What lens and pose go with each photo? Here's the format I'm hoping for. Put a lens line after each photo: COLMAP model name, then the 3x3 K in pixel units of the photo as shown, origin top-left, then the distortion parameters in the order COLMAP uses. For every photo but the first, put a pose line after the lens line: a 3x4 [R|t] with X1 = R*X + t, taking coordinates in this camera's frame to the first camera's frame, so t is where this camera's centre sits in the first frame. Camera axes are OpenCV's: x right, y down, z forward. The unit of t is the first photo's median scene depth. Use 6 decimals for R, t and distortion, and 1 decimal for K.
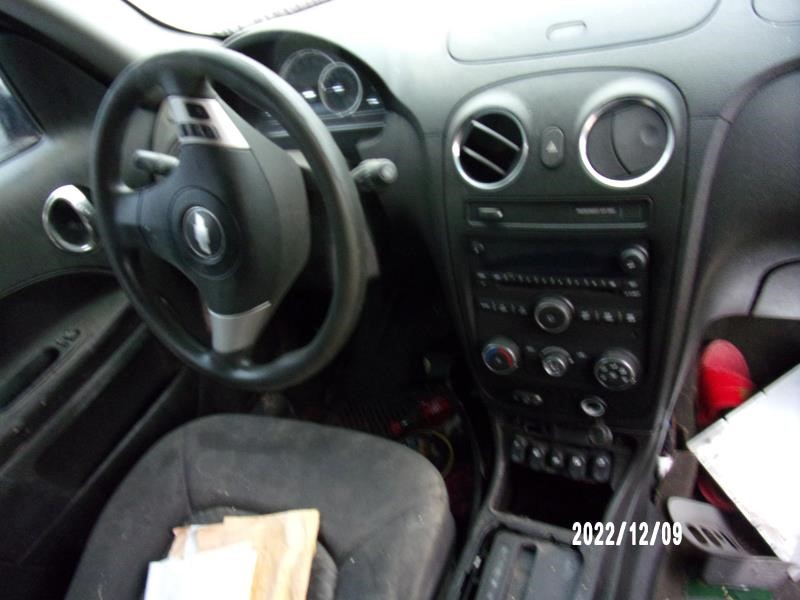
lens RADIAL K [[561.7, 0, 399.9], [0, 561.7, 300.8], [0, 0, 1]] dist [0.000329, 0.000127]
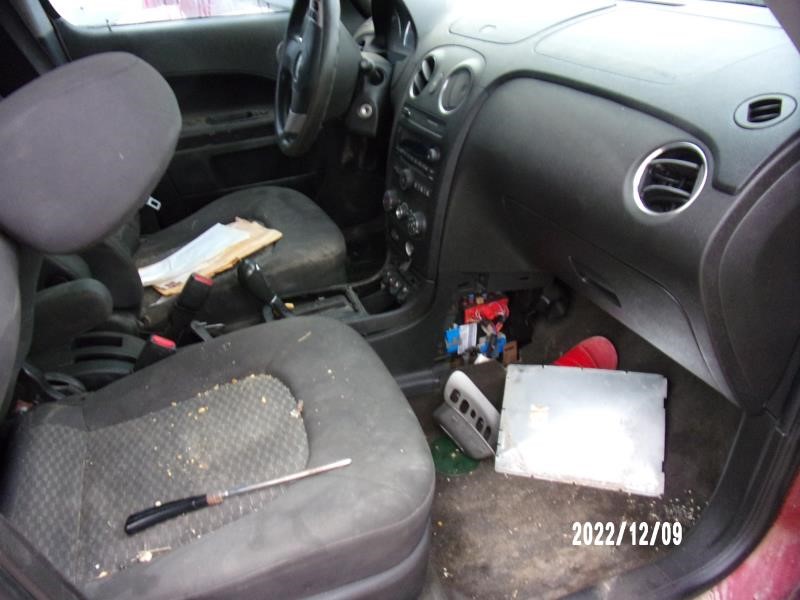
lens RADIAL K [[561.7, 0, 400.3], [0, 561.7, 299.4], [0, 0, 1]] dist [0.000329, 0.000127]
pose [[0.728780, 0.540269, -0.420701, 1.096084], [-0.530748, 0.833885, 0.151468, 0.075073], [0.432650, 0.112899, 0.894465, -0.477948]]
